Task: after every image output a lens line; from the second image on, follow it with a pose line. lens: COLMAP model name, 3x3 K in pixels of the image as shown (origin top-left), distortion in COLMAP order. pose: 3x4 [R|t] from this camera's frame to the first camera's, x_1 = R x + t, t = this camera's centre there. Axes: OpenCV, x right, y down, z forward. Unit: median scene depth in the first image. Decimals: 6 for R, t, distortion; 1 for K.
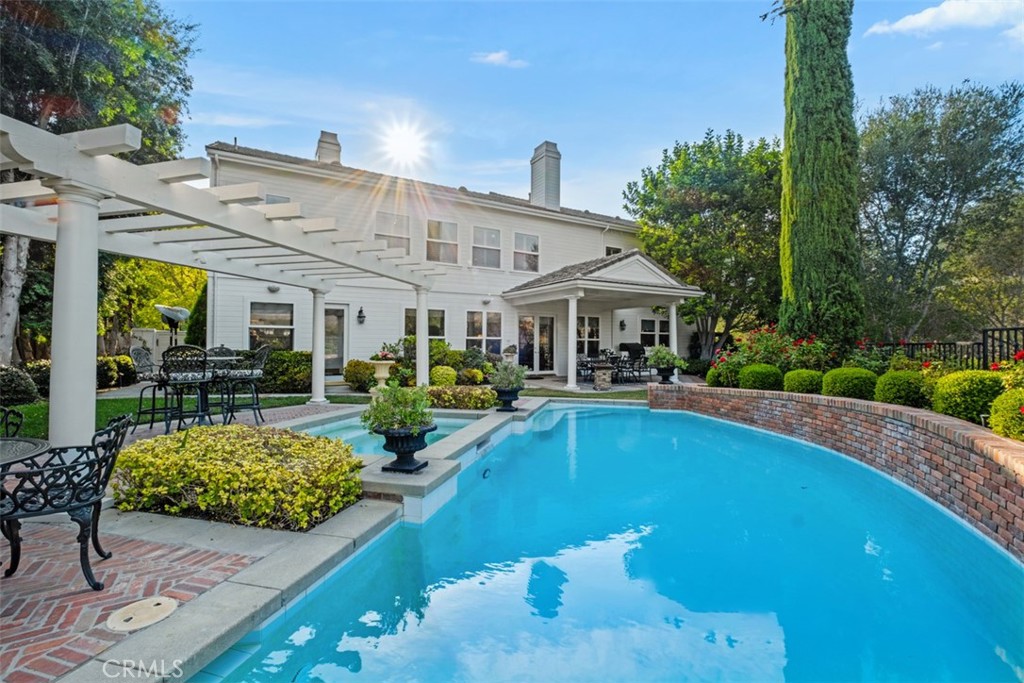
lens RADIAL K [[446.1, 0, 511.7], [0, 446.1, 344.5], [0, 0, 1]] dist [-0.023952, -0.001663]
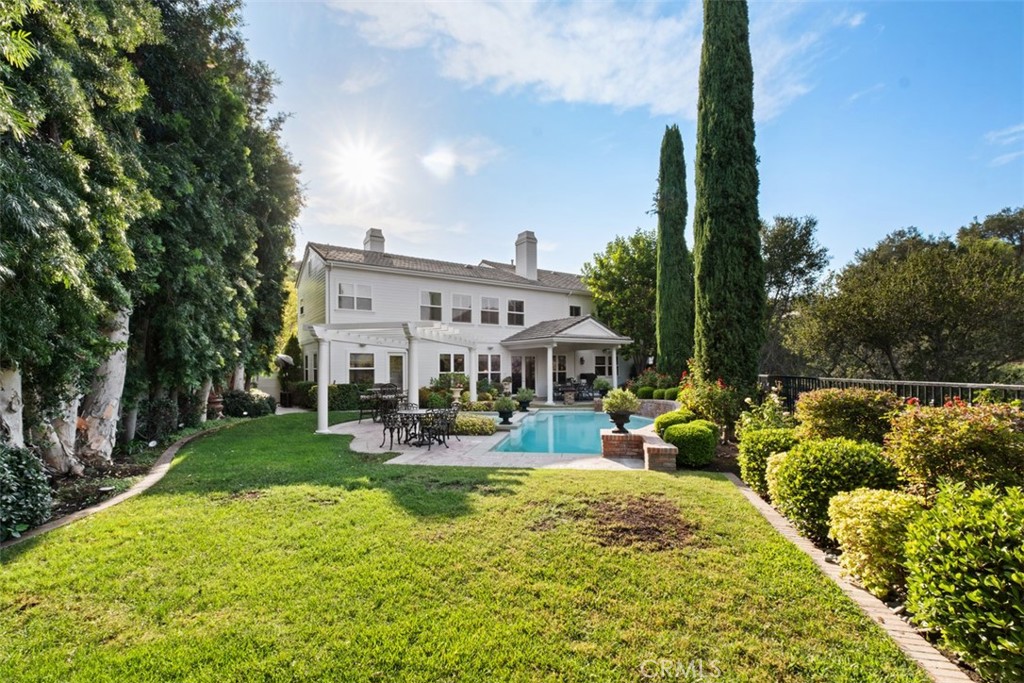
lens RADIAL K [[446.1, 0, 503.8], [0, 446.1, 371.0], [0, 0, 1]] dist [-0.023952, -0.001663]
pose [[0.998105, -0.016411, 0.059308, -0.103706], [0.016368, 0.999865, 0.001213, -0.019981], [-0.059320, -0.000240, 0.998239, -0.488748]]
